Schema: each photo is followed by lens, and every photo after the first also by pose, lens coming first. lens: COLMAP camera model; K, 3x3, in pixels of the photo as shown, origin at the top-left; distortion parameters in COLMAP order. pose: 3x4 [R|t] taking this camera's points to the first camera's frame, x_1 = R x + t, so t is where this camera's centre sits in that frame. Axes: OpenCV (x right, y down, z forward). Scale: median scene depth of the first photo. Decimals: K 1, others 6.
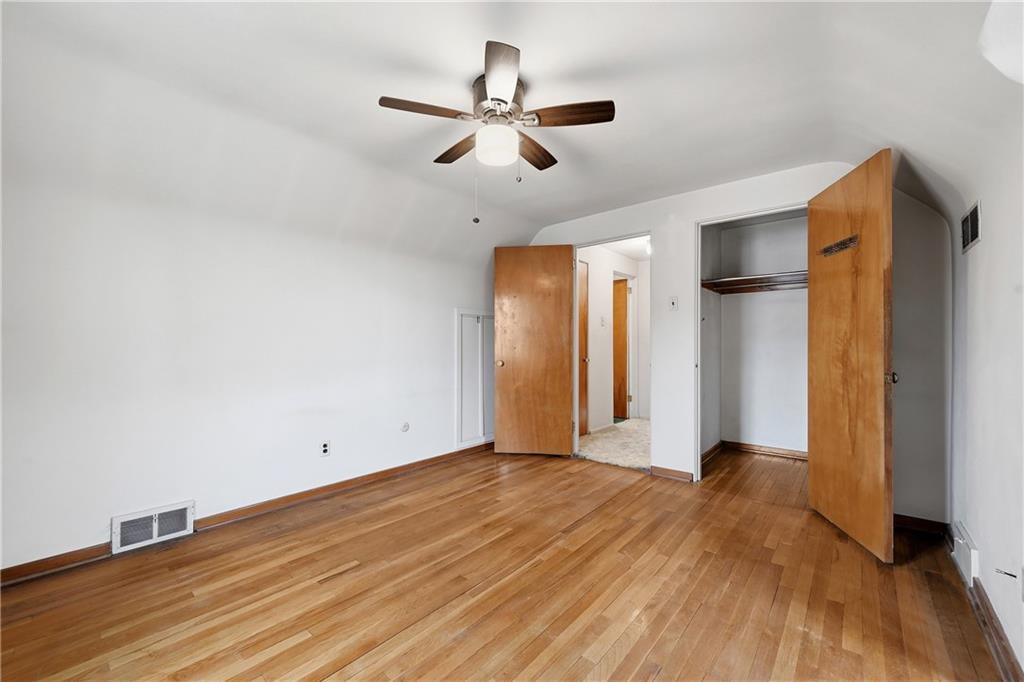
lens RADIAL K [[408.5, 0, 515.7], [0, 408.5, 343.6], [0, 0, 1]] dist [-0.000288, -0.000447]
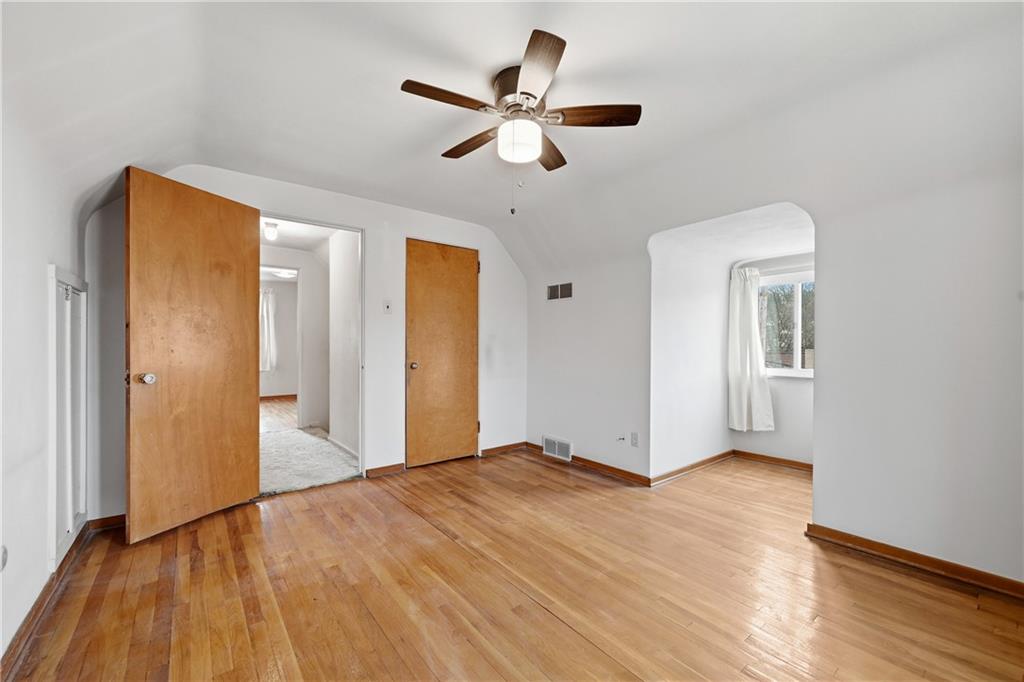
lens RADIAL K [[408.5, 0, 514.1], [0, 408.5, 347.0], [0, 0, 1]] dist [-0.000288, -0.000447]
pose [[0.200105, 0.003937, 0.979767, -0.795255], [-0.007725, 0.999967, -0.002441, 0.006475], [-0.979744, -0.007081, 0.200129, 0.658504]]
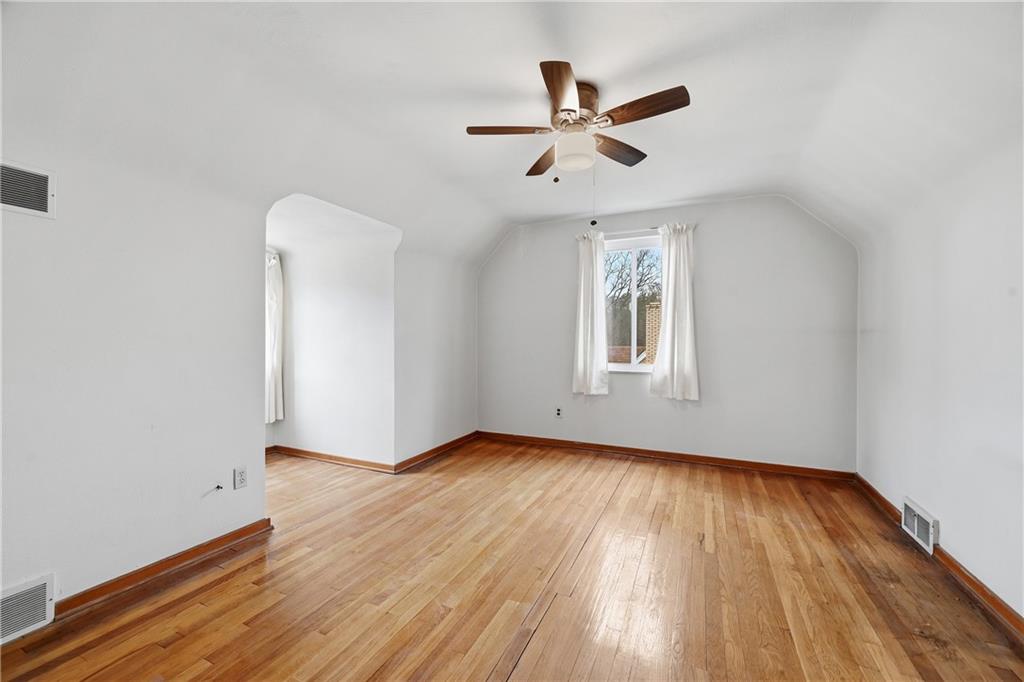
lens RADIAL K [[408.5, 0, 513.5], [0, 408.5, 340.4], [0, 0, 1]] dist [-0.000288, -0.000447]
pose [[-0.964152, -0.001718, -0.265343, 0.307083], [-0.002713, 0.999991, 0.003383, -0.000042], [0.265335, 0.003982, -0.964148, 1.585659]]
